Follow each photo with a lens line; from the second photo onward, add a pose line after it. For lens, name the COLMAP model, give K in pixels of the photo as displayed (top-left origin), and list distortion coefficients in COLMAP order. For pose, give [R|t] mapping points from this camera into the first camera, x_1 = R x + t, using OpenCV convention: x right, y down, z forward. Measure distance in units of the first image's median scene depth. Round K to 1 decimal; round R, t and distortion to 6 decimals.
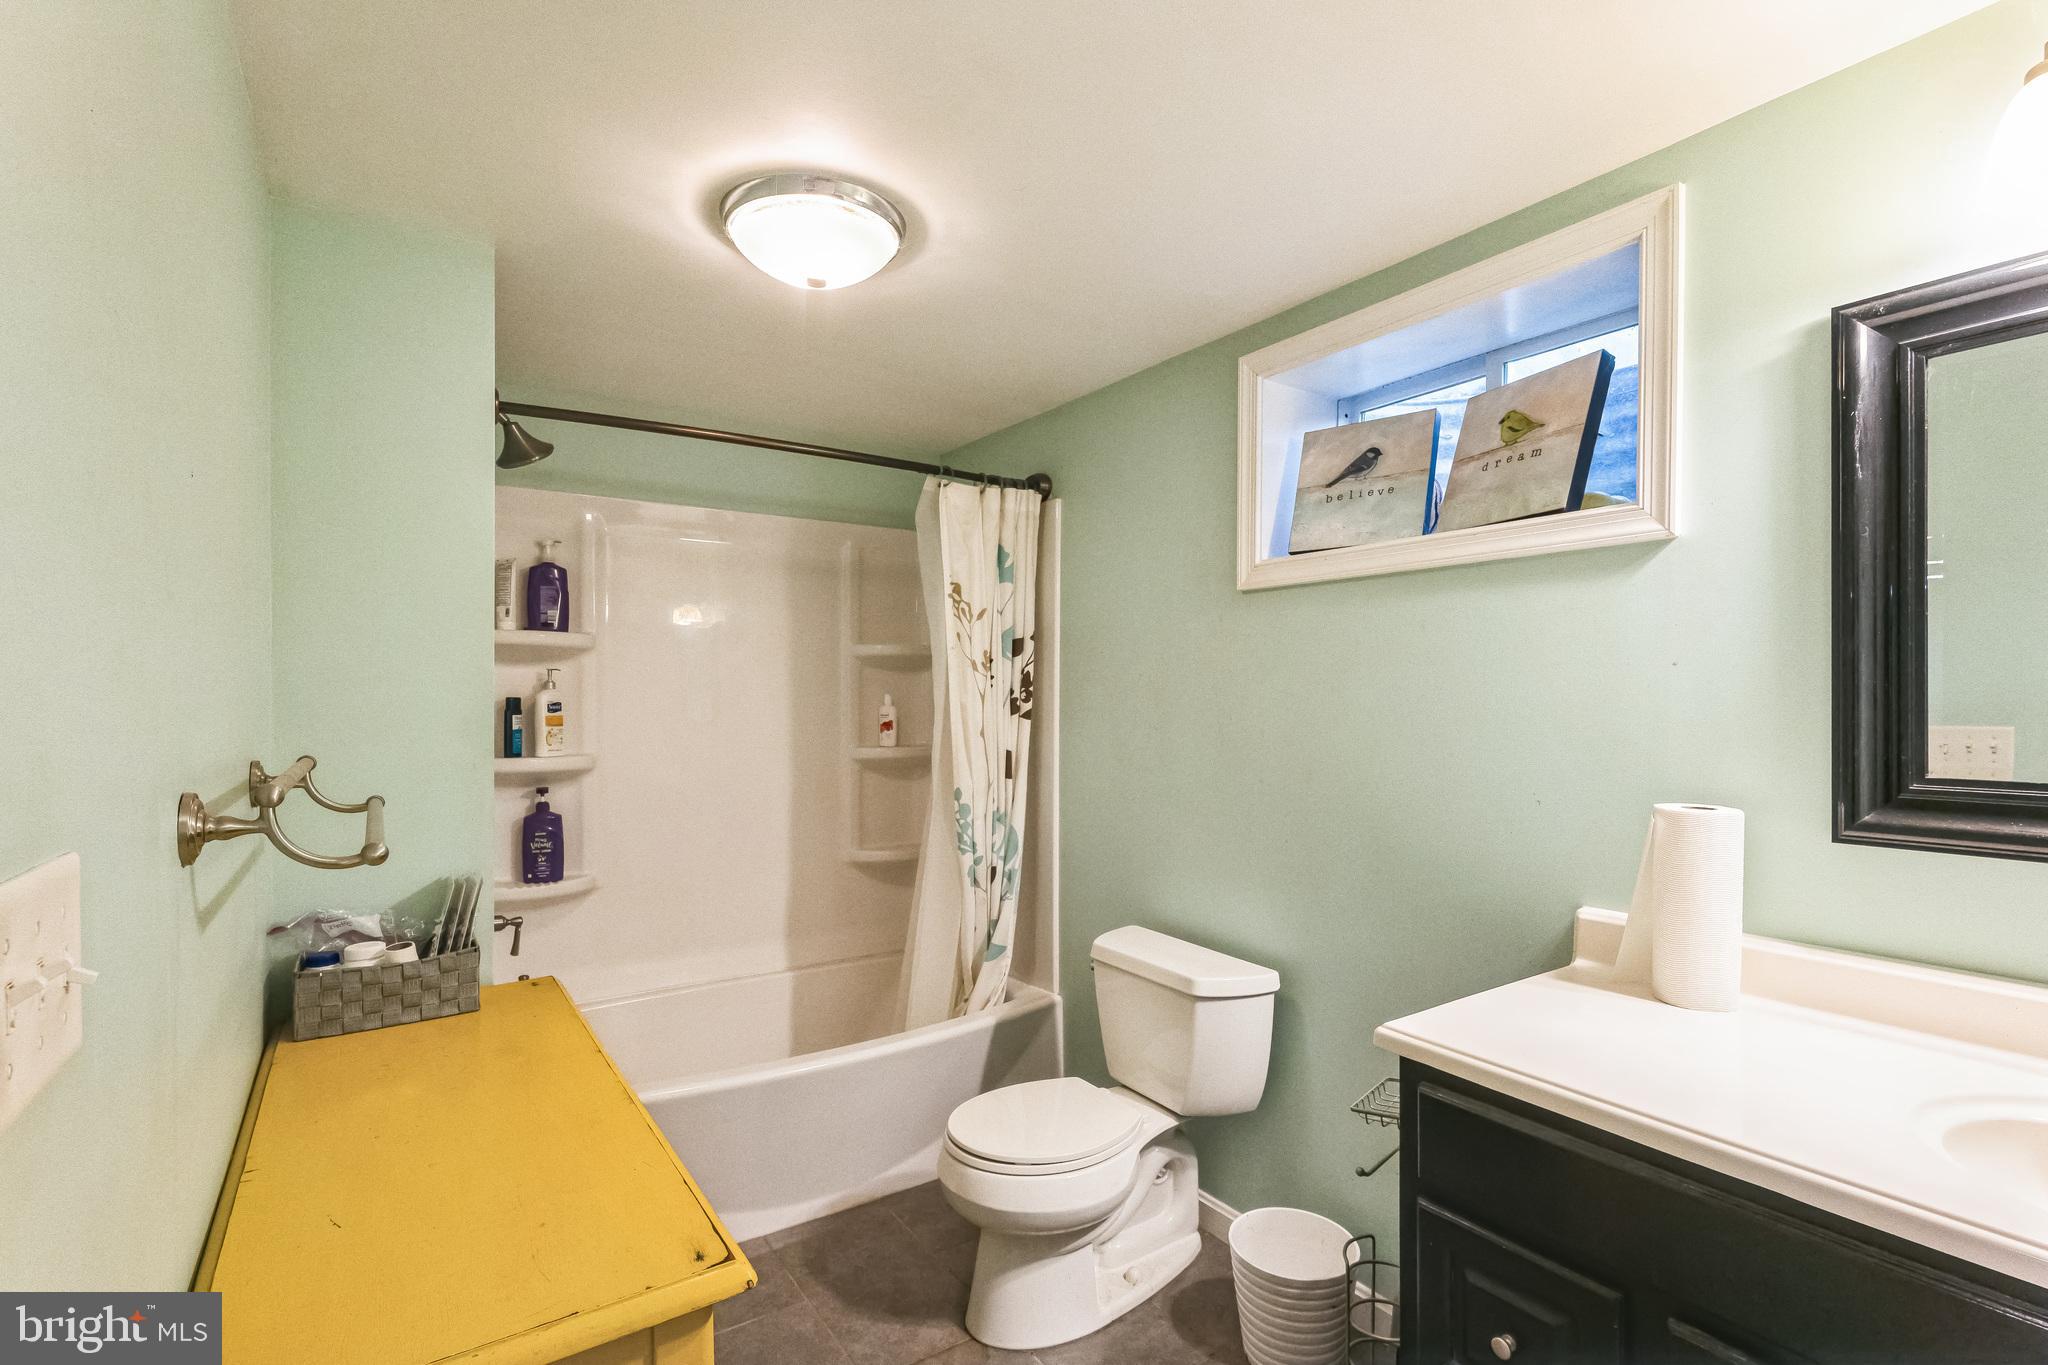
lens RADIAL K [[957.1, 0, 1024.4], [0, 957.1, 692.5], [0, 0, 1]] dist [0.002884, 0.001449]
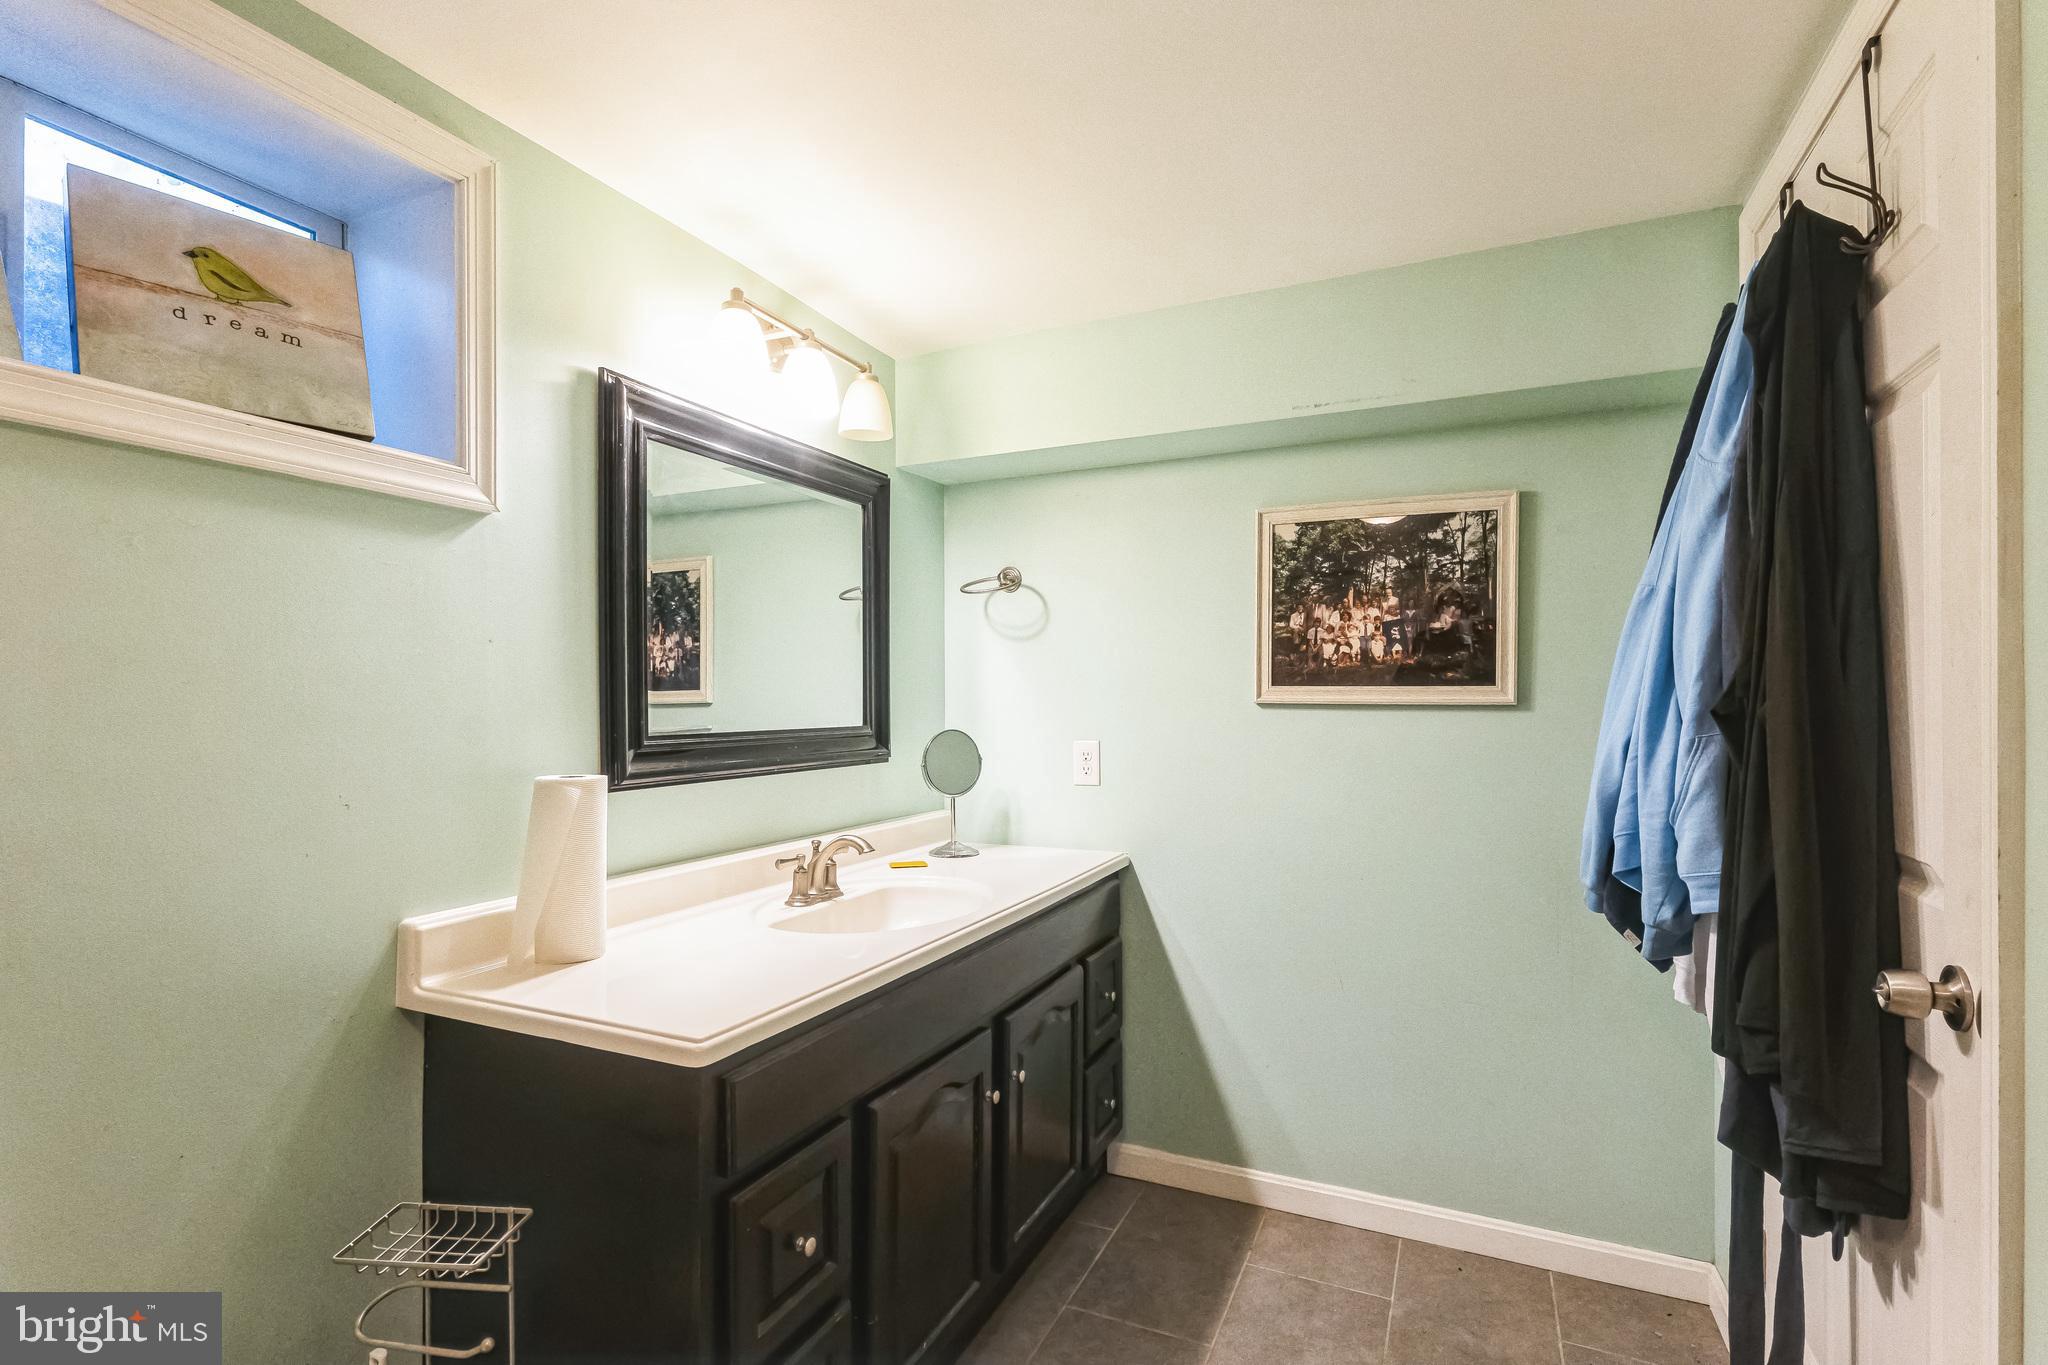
lens RADIAL K [[957.1, 0, 1025.0], [0, 957.1, 697.6], [0, 0, 1]] dist [0.002884, 0.001449]
pose [[-0.507601, -0.001793, 0.861590, -0.434678], [-0.011489, 0.999923, -0.004687, 0.025792], [-0.861516, -0.012278, -0.507582, 0.975902]]
